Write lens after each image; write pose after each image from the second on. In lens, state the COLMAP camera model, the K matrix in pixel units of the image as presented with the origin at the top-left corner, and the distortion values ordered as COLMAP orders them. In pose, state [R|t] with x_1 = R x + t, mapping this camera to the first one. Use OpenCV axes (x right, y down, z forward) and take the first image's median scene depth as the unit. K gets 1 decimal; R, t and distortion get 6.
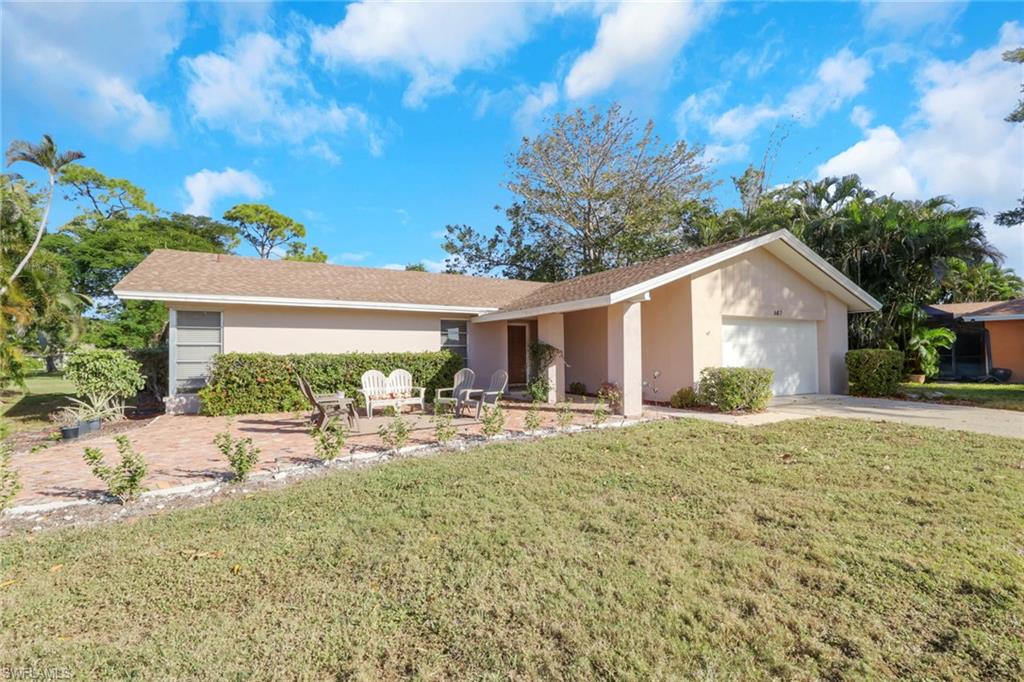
lens RADIAL K [[487.8, 0, 512.0], [0, 487.8, 341.0], [0, 0, 1]] dist [-0.000974, -0.000401]
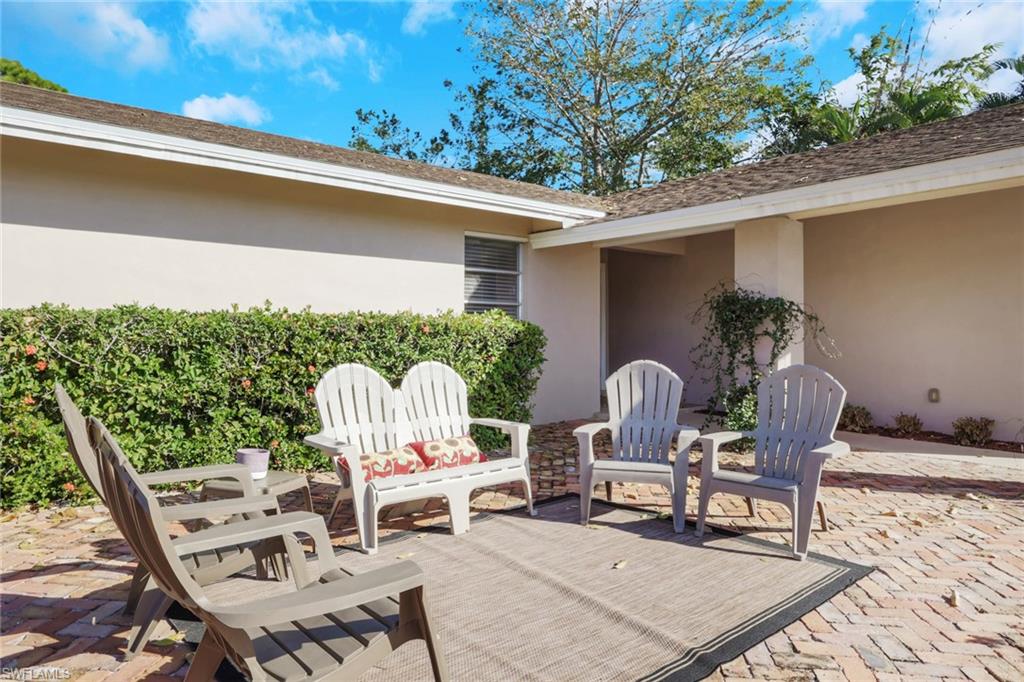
lens RADIAL K [[683.8, 0, 512.0], [0, 683.8, 341.0], [0, 0, 1]] dist [0.000297, -0.001908]
pose [[0.988407, 0.013104, 0.151260, -0.213502], [-0.018076, 0.999339, 0.031541, 0.026478], [-0.150746, -0.033909, 0.987991, 0.495109]]
